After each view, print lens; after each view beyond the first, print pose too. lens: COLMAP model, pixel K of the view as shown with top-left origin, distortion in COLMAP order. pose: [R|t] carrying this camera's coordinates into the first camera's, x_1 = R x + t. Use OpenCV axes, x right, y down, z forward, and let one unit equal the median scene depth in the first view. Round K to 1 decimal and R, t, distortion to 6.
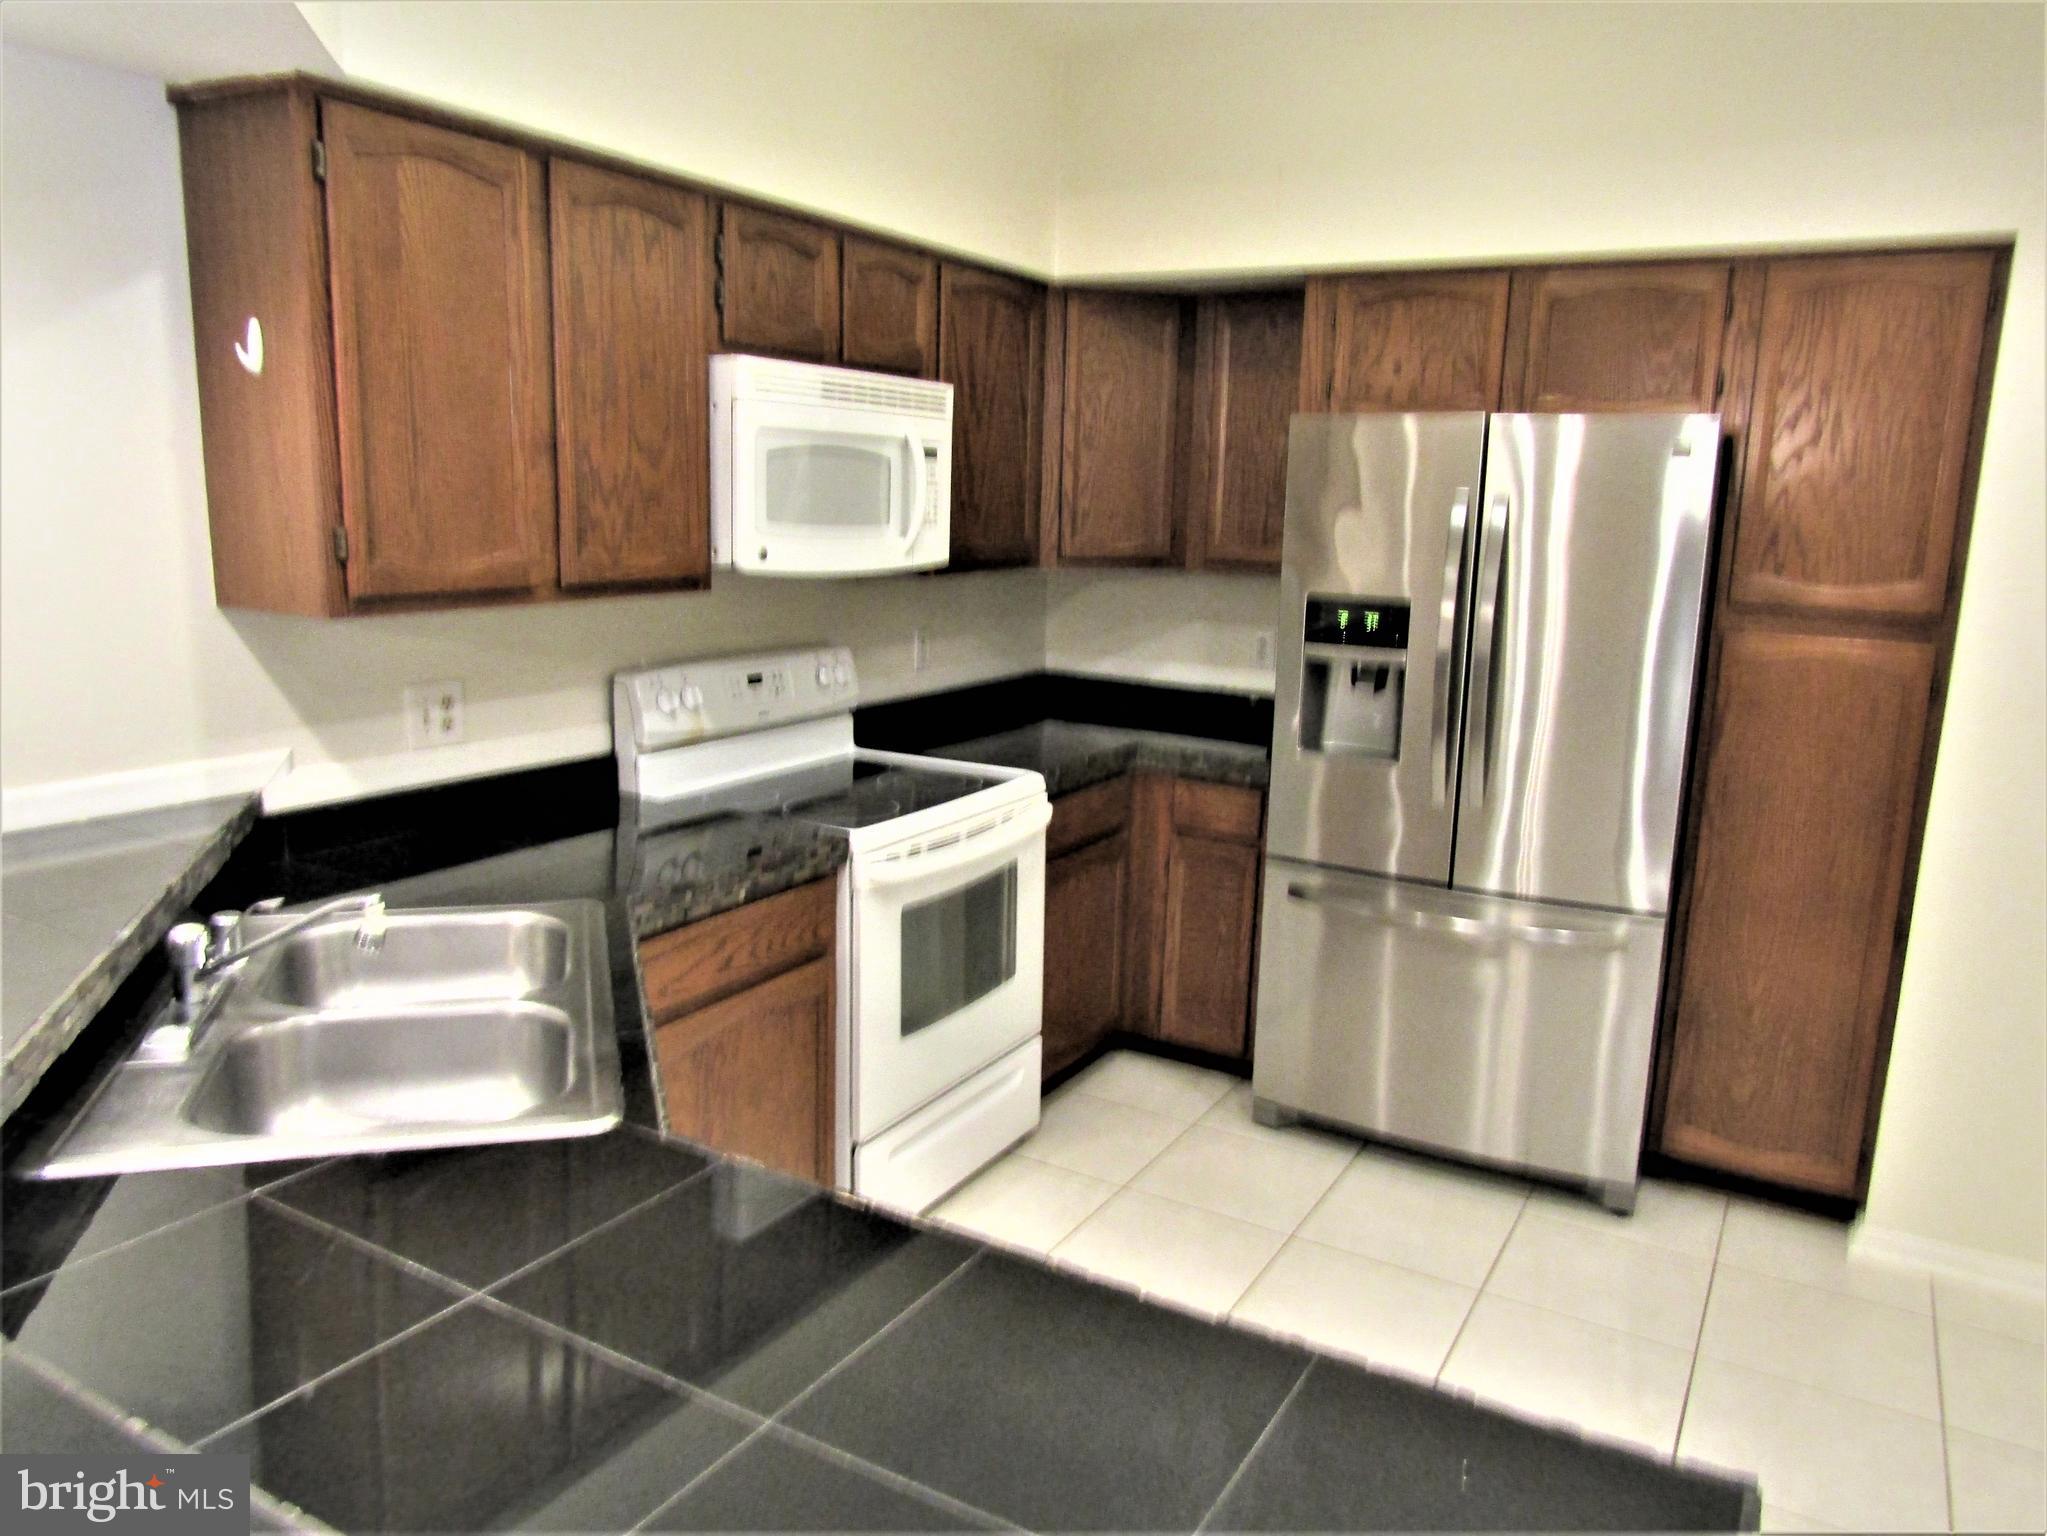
lens RADIAL K [[1447.1, 0, 1023.5], [0, 1447.1, 768.0], [0, 0, 1]] dist [-0.015922, 0.006672]
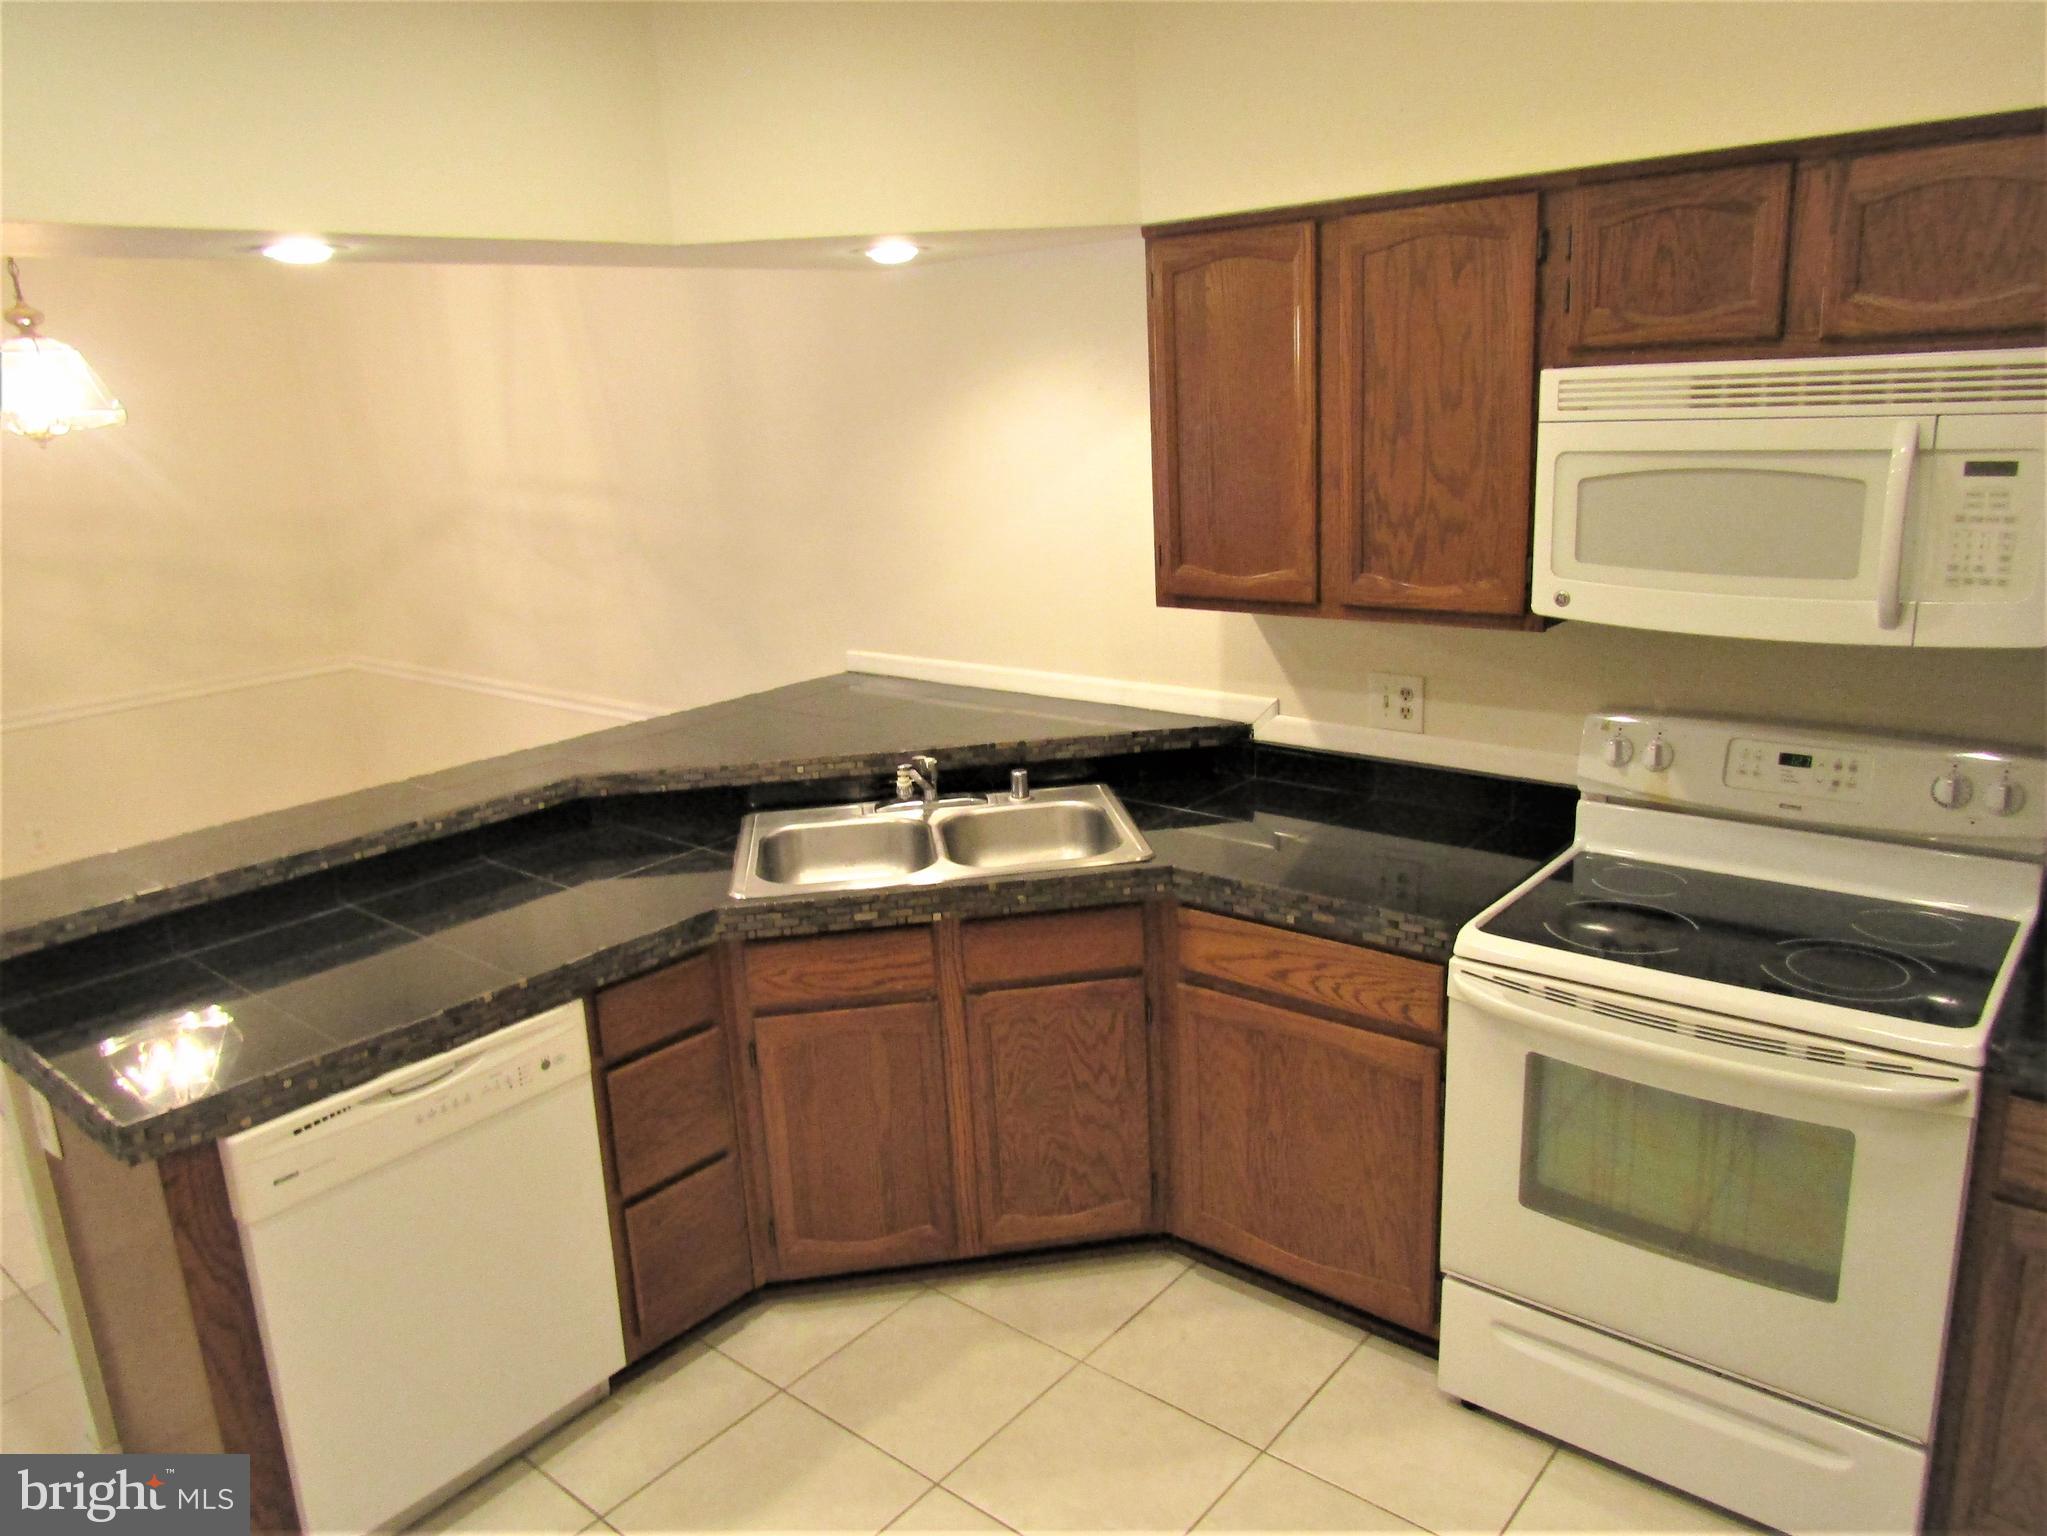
lens RADIAL K [[1447.1, 0, 1023.5], [0, 1447.1, 768.0], [0, 0, 1]] dist [-0.015922, 0.006672]
pose [[-0.176747, 0.231978, -0.956528, 0.672923], [-0.142455, 0.955567, 0.258068, -0.213920], [0.973893, 0.181875, -0.135847, 0.775899]]
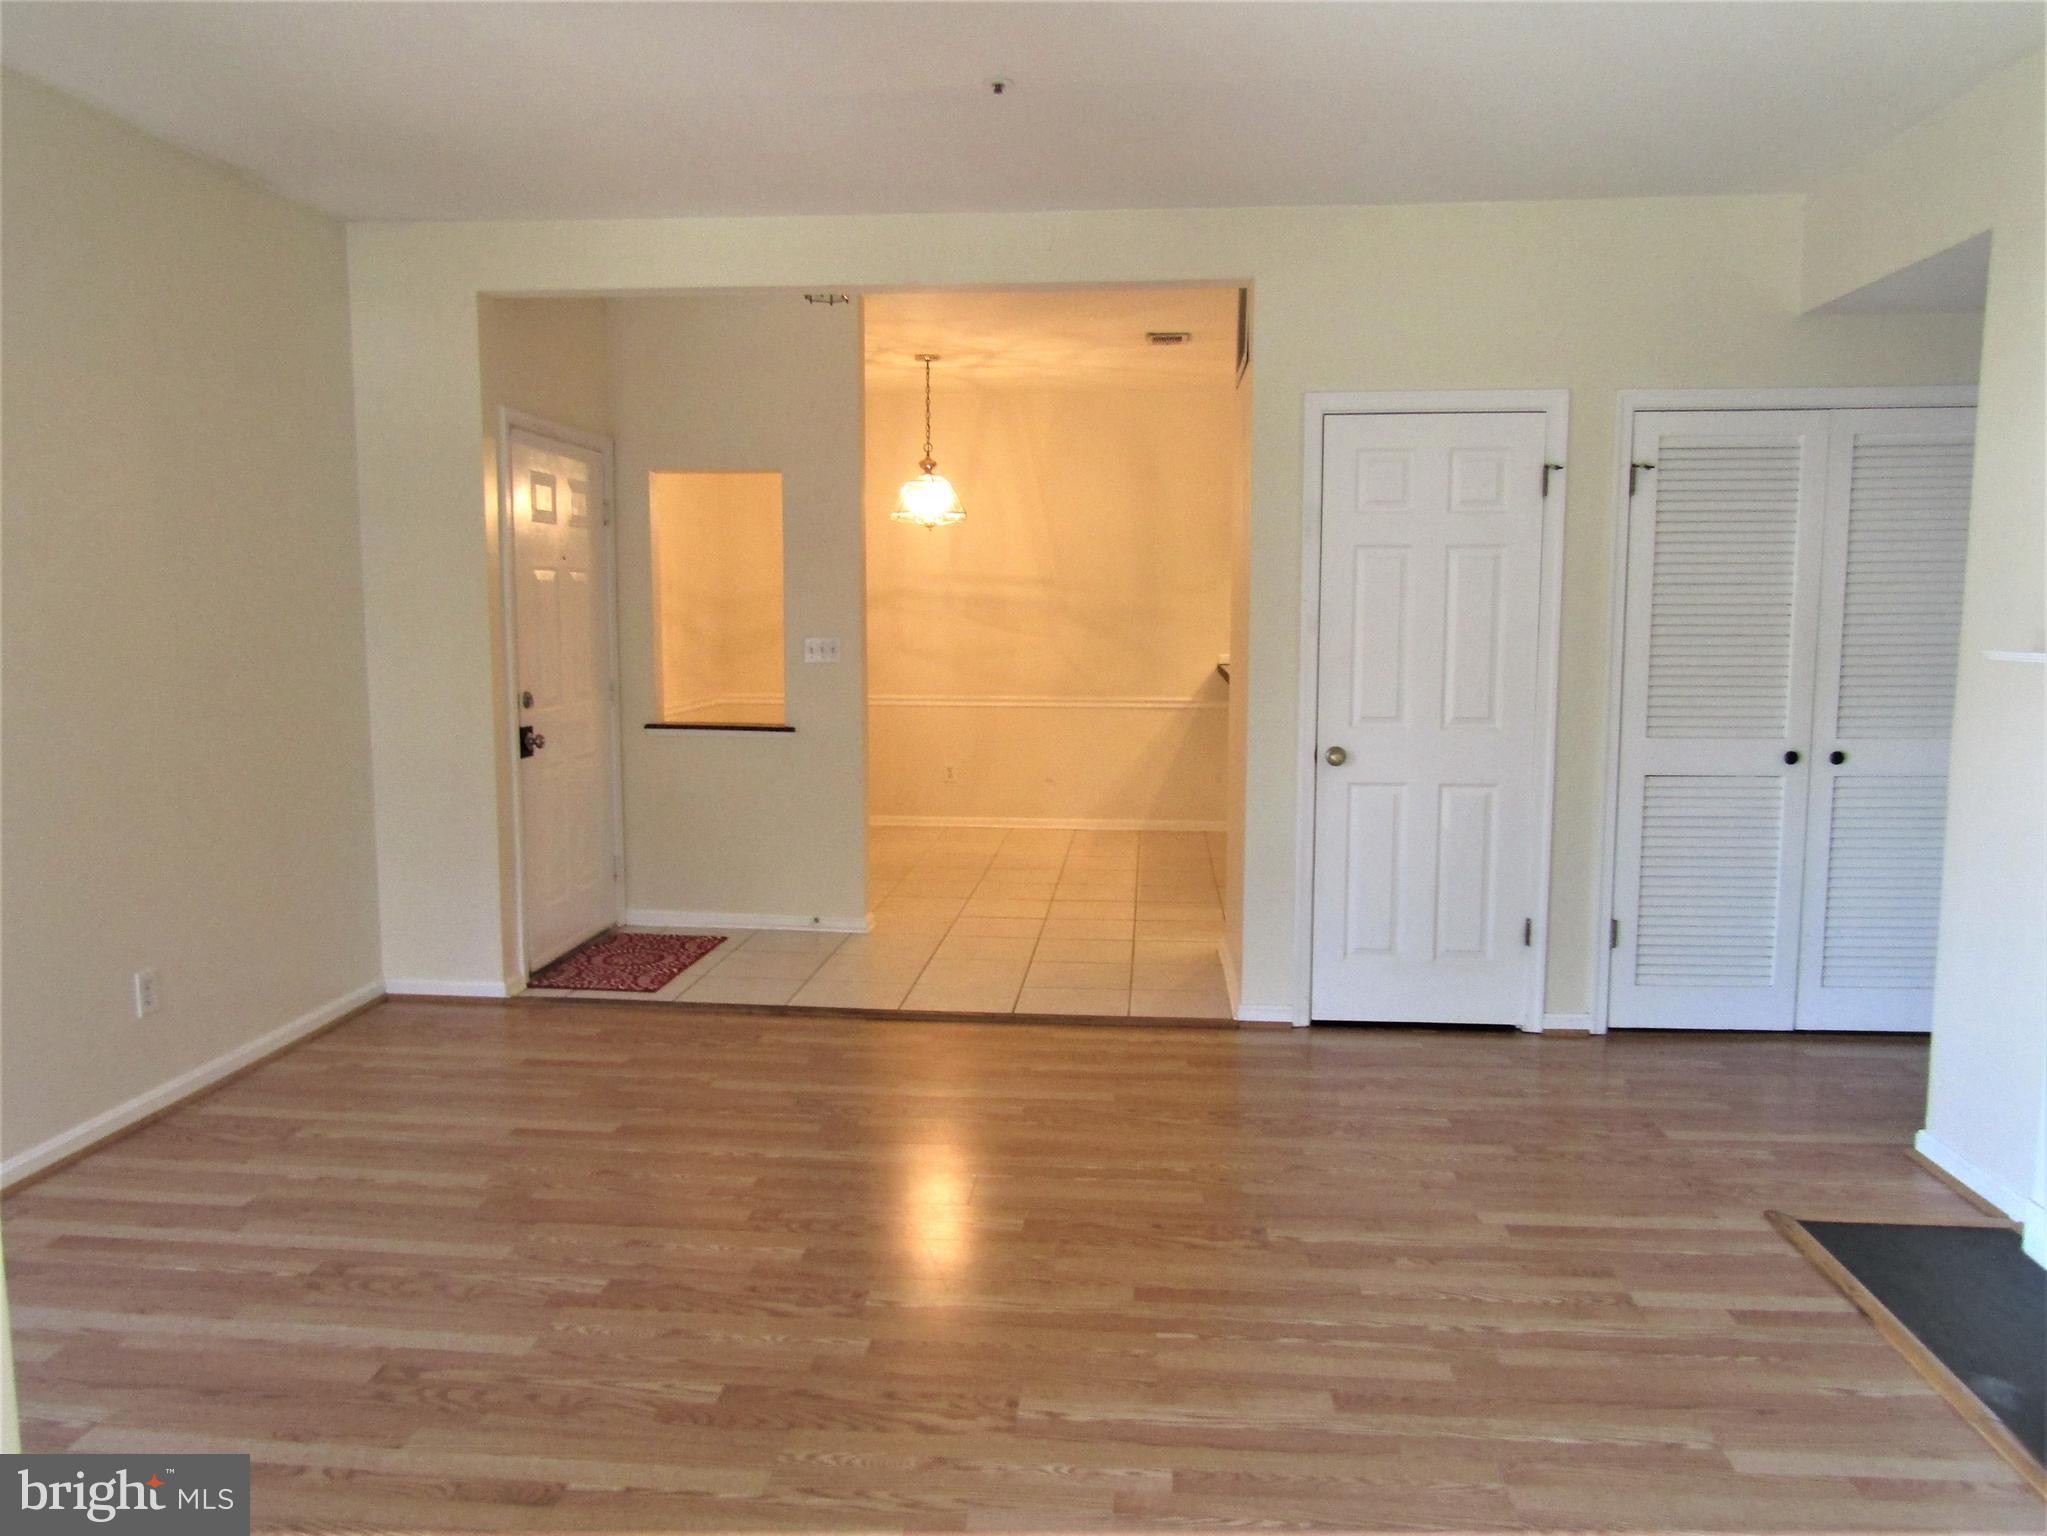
lens RADIAL K [[1447.1, 0, 1023.5], [0, 1447.1, 768.0], [0, 0, 1]] dist [-0.015922, 0.006672]
pose [[0.421652, 0.070486, -0.904014, 1.872262], [-0.161192, 0.986921, 0.001766, 0.345649], [0.892315, 0.144976, 0.427500, -1.179737]]
